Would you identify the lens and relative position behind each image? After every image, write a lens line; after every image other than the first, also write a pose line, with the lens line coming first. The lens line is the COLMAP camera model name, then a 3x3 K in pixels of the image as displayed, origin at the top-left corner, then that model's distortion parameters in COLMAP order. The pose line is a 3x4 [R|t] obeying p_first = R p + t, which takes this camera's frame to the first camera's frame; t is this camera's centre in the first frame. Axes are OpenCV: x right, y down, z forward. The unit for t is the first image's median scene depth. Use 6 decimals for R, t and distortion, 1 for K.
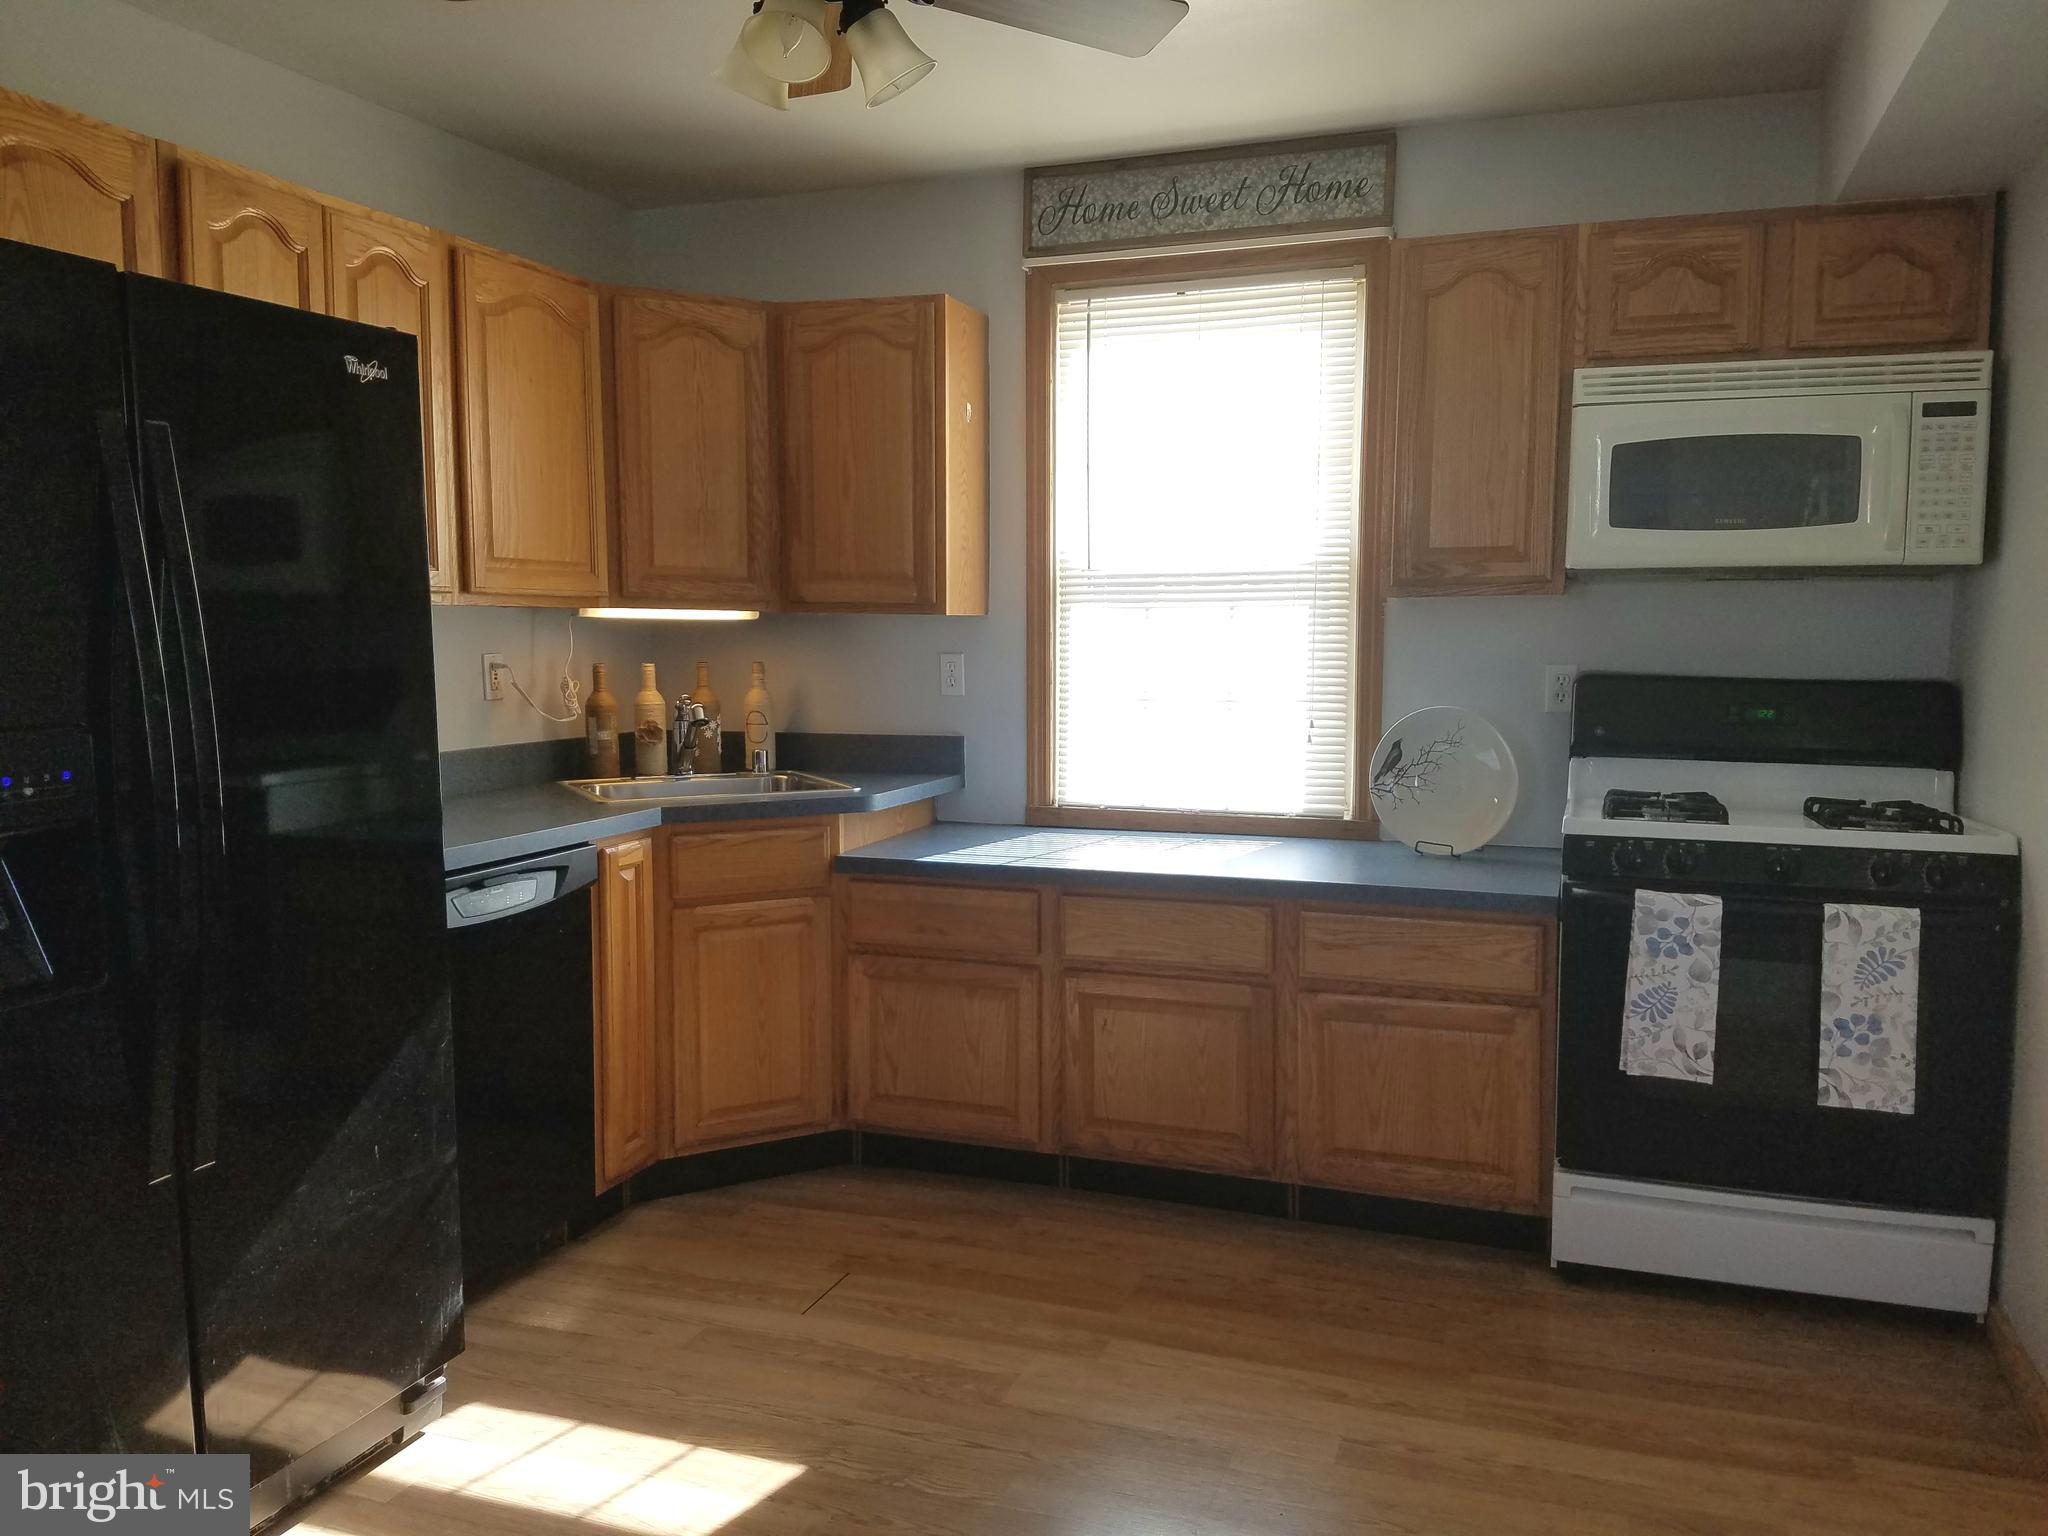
lens RADIAL K [[1569.8, 0, 1024.0], [0, 1569.8, 768.0], [0, 0, 1]] dist [0.296763, -0.415182]
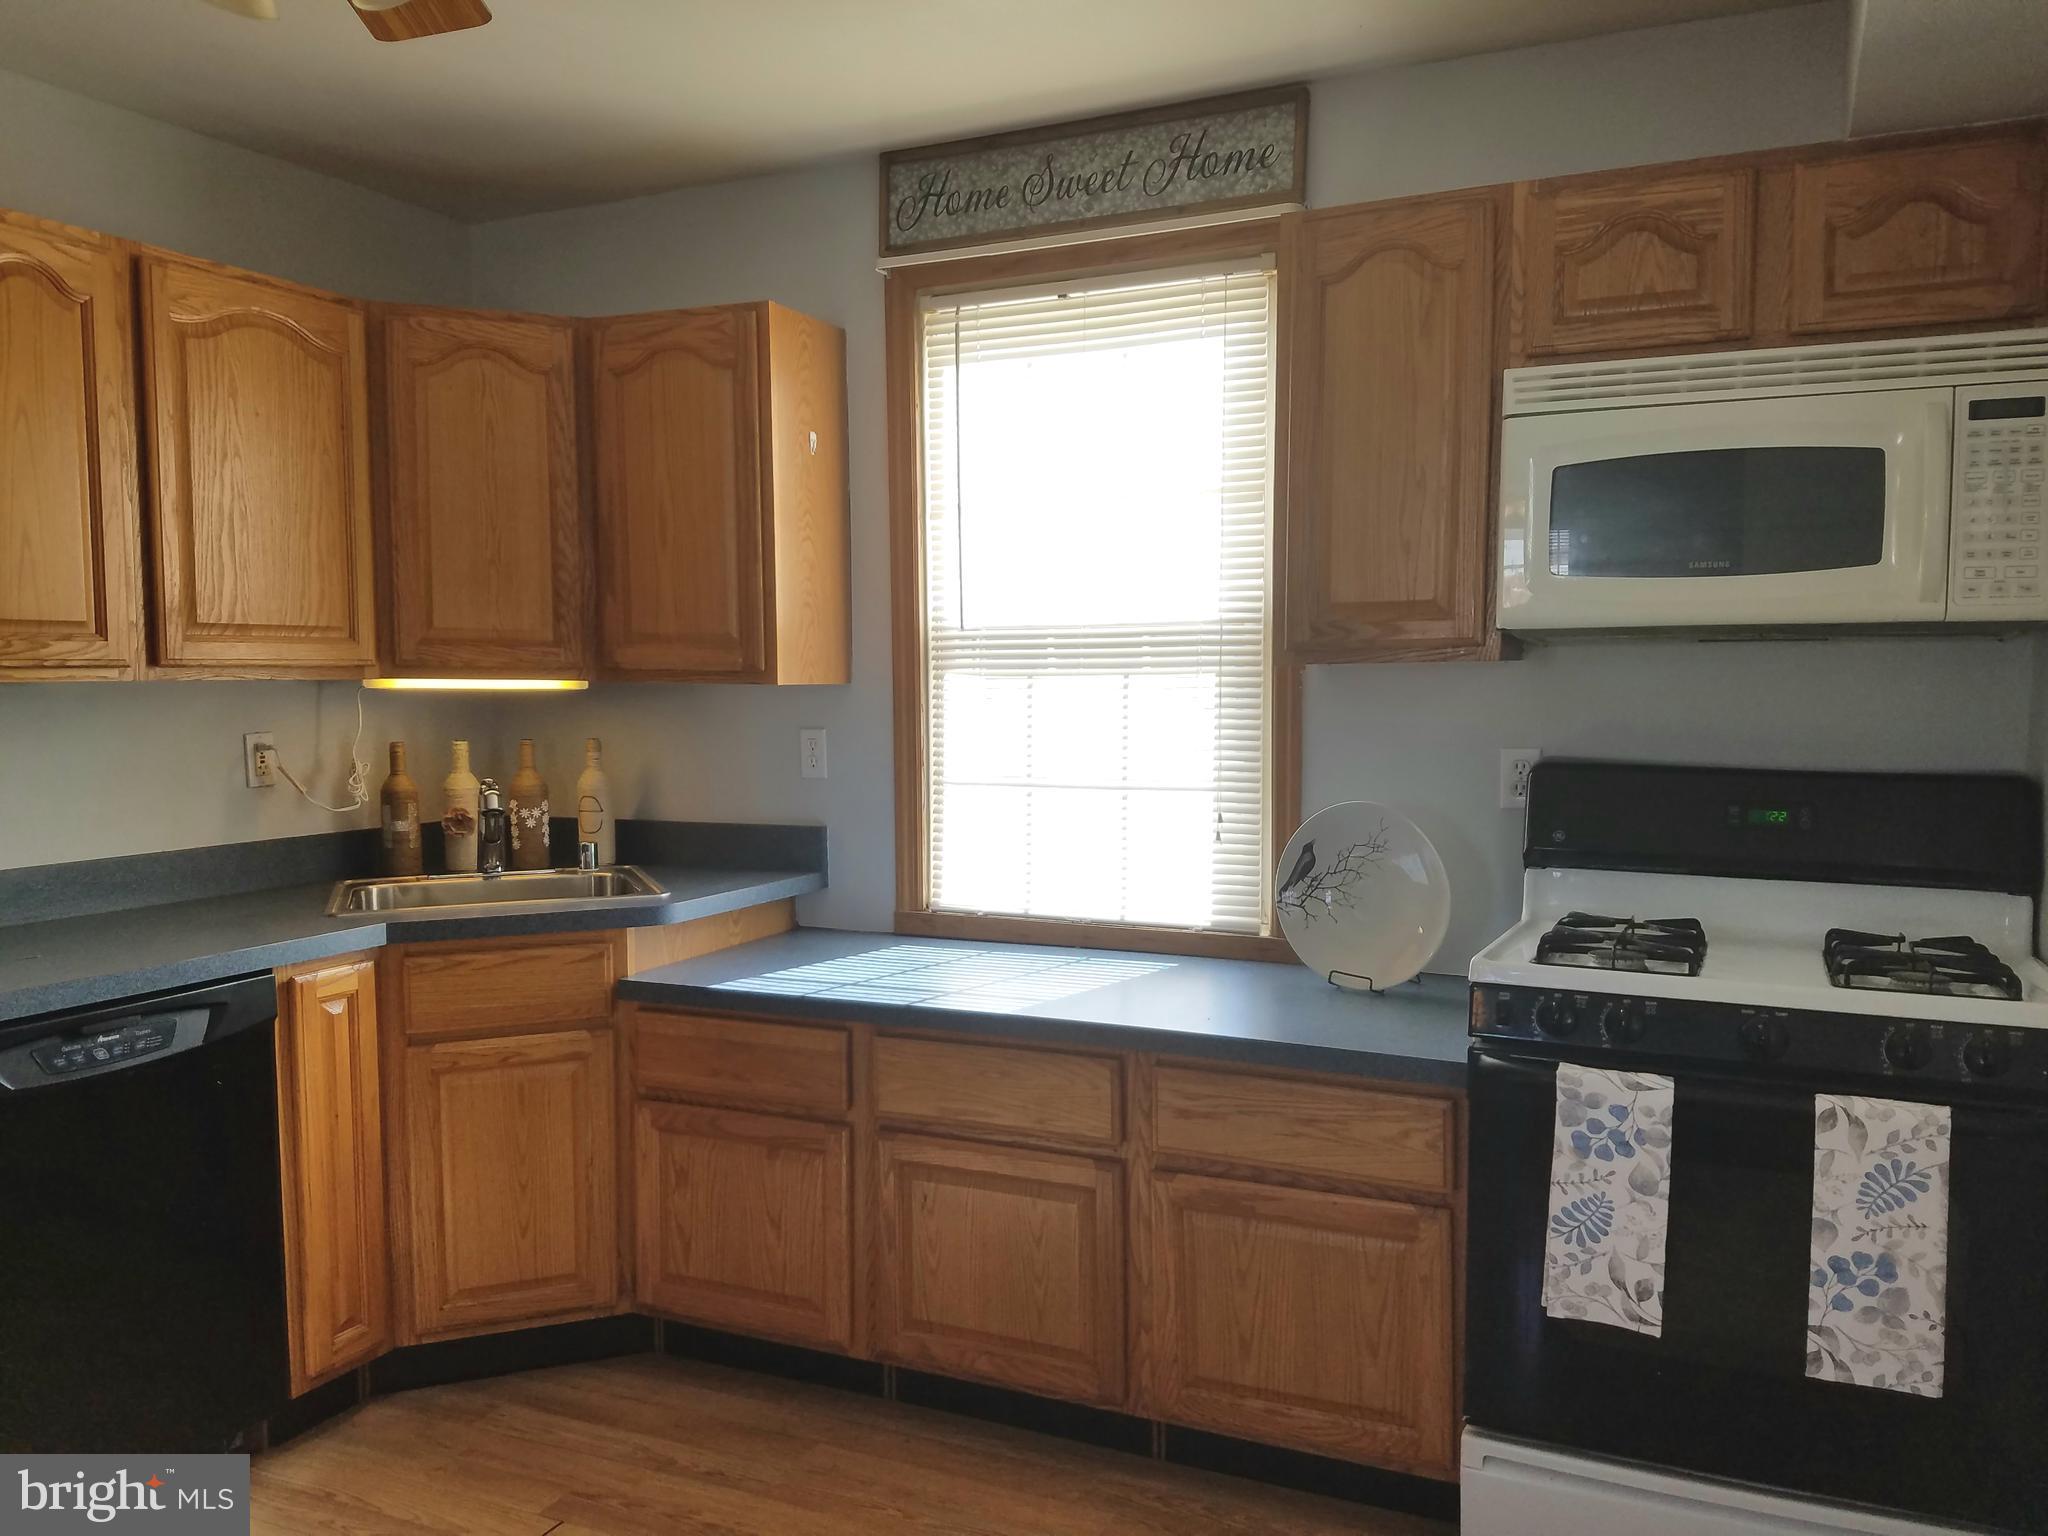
lens RADIAL K [[1524.9, 0, 1029.9], [0, 1524.9, 797.3], [0, 0, 1]] dist [0.201446, -0.245594]
pose [[0.994103, 0.002975, -0.108402, 0.186486], [-0.004129, 0.999937, -0.010425, -0.032714], [0.108365, 0.010811, 0.994052, 0.232589]]
